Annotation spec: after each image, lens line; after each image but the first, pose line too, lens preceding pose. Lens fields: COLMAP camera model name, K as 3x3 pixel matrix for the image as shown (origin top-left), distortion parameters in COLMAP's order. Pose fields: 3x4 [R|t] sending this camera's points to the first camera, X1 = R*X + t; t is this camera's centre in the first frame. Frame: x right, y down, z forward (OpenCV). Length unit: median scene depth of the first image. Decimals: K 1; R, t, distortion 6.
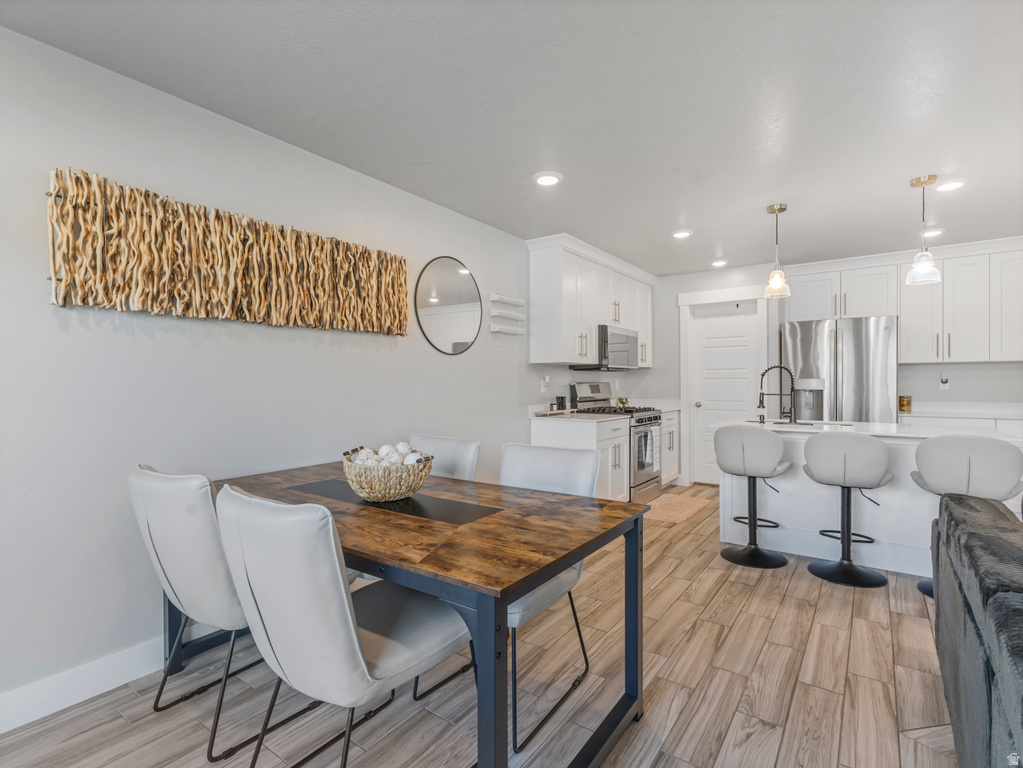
lens RADIAL K [[497.8, 0, 510.4], [0, 497.8, 382.5], [0, 0, 1]] dist [0.006619, 0.001095]
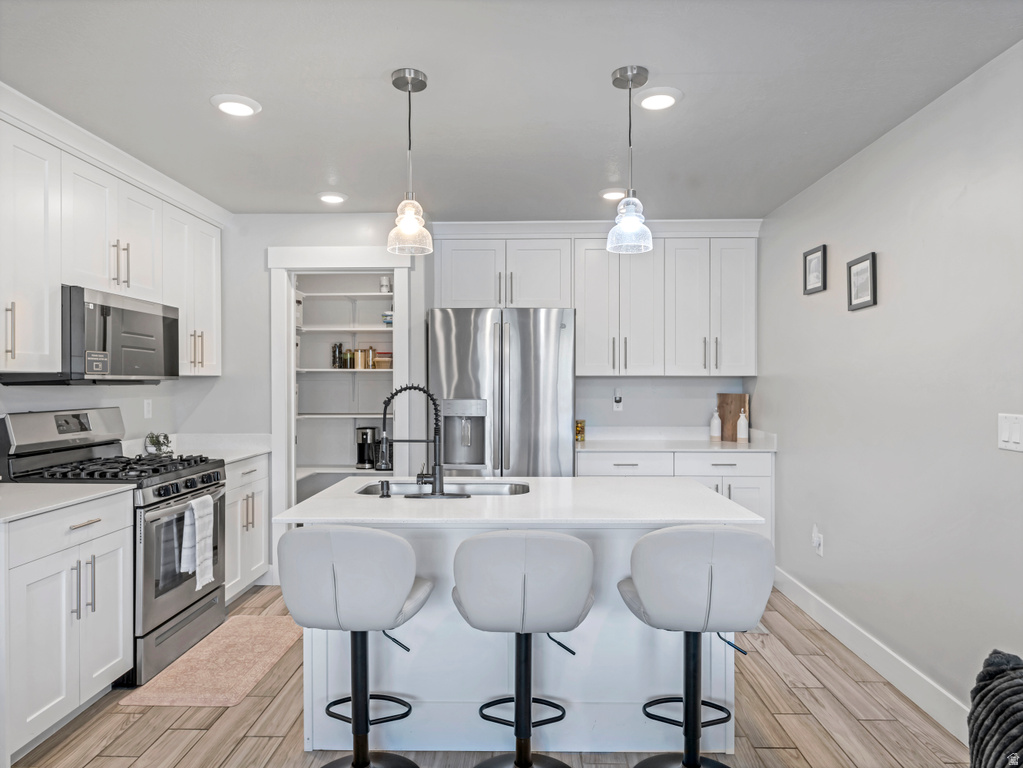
lens RADIAL K [[640.4, 0, 511.9], [0, 640.4, 384.6], [0, 0, 1]] dist [-0.004046, 0.000141]
pose [[0.822245, 0.000817, 0.569133, 0.330318], [-0.001378, 0.999999, 0.000555, -0.048394], [-0.569132, -0.001240, 0.822245, 0.536084]]
